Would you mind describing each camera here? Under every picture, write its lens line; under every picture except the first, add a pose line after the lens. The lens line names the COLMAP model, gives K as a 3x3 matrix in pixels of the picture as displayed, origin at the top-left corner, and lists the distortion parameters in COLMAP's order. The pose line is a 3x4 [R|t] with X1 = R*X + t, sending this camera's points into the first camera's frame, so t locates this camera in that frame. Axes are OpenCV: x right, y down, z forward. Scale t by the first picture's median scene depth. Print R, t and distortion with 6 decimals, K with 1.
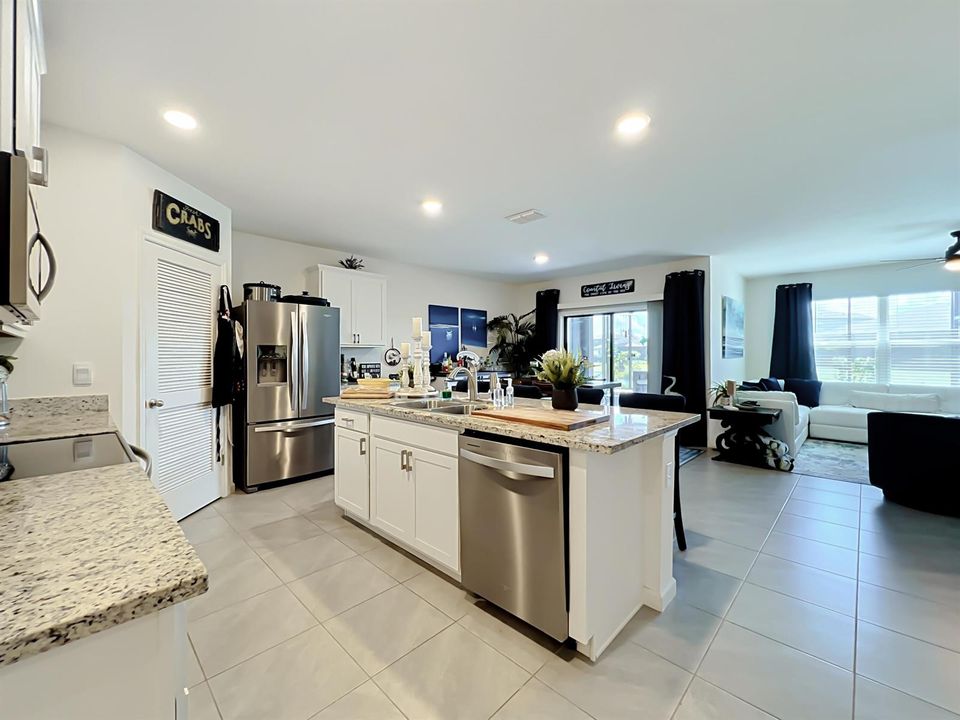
lens RADIAL K [[393.8, 0, 480.0], [0, 393.8, 360.0], [0, 0, 1]] dist [-0.002173, -0.000404]
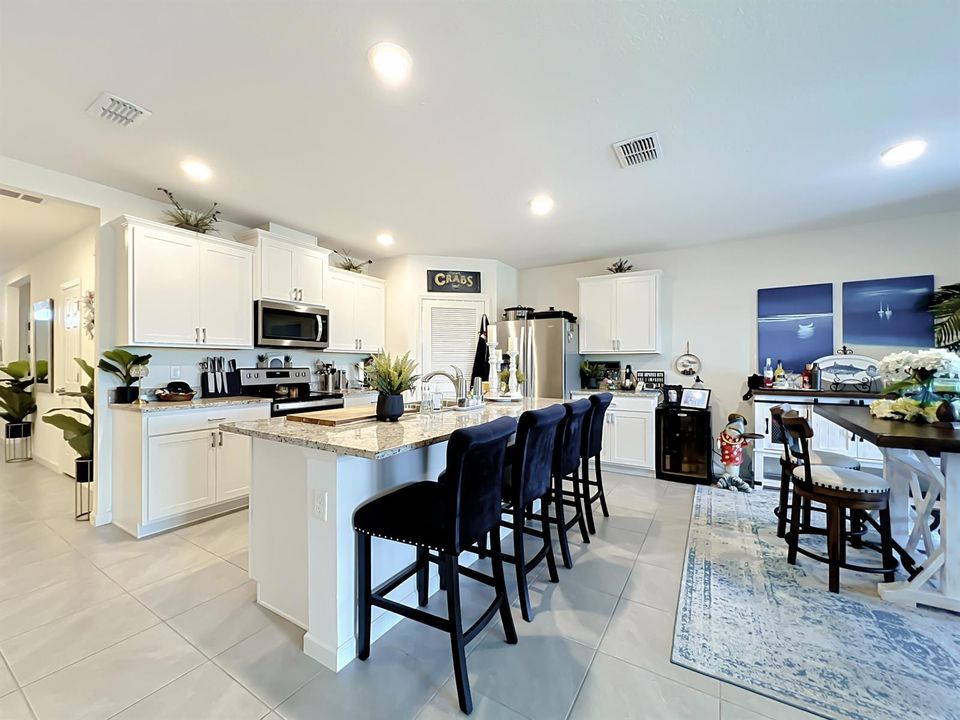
lens RADIAL K [[393.8, 0, 480.0], [0, 393.8, 360.0], [0, 0, 1]] dist [-0.002173, -0.000404]
pose [[0.217563, -0.012456, -0.975967, 0.668494], [-0.018680, 0.999682, -0.016923, 0.006796], [0.975868, 0.021913, 0.217261, 0.564948]]
